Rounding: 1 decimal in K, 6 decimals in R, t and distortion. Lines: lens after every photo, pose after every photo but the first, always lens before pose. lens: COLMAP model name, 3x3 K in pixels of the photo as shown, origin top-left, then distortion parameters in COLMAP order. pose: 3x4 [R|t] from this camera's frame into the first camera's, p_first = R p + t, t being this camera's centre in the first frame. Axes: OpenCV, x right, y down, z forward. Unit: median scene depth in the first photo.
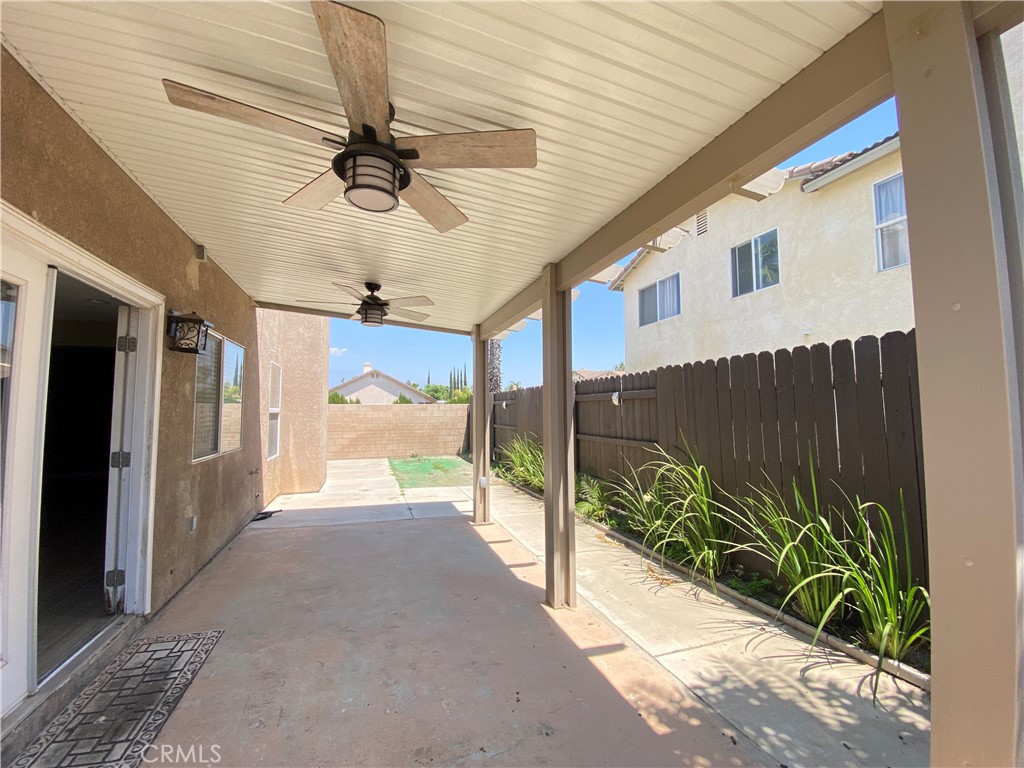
lens RADIAL K [[409.1, 0, 512.0], [0, 409.1, 384.0], [0, 0, 1]] dist [0.030693, -0.025633]
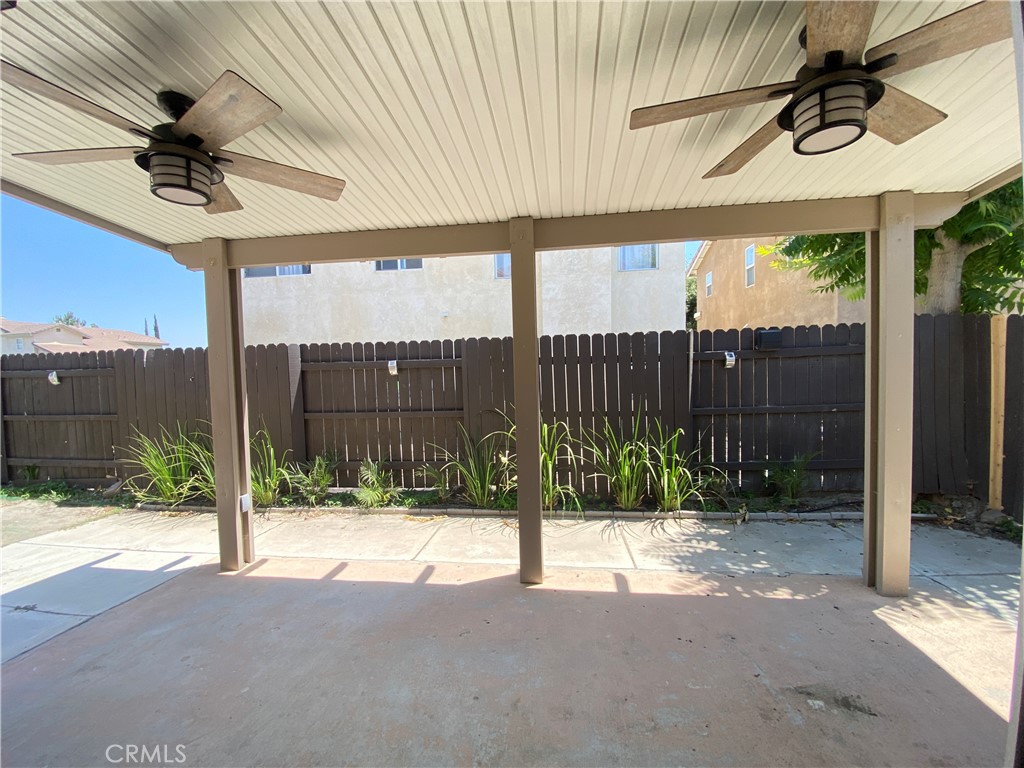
lens RADIAL K [[409.1, 0, 512.0], [0, 409.1, 384.0], [0, 0, 1]] dist [0.030693, -0.025633]
pose [[0.446458, -0.034058, 0.894156, -0.471397], [-0.036895, 0.997725, 0.056425, 0.011208], [-0.894043, -0.058181, 0.444186, 0.391413]]
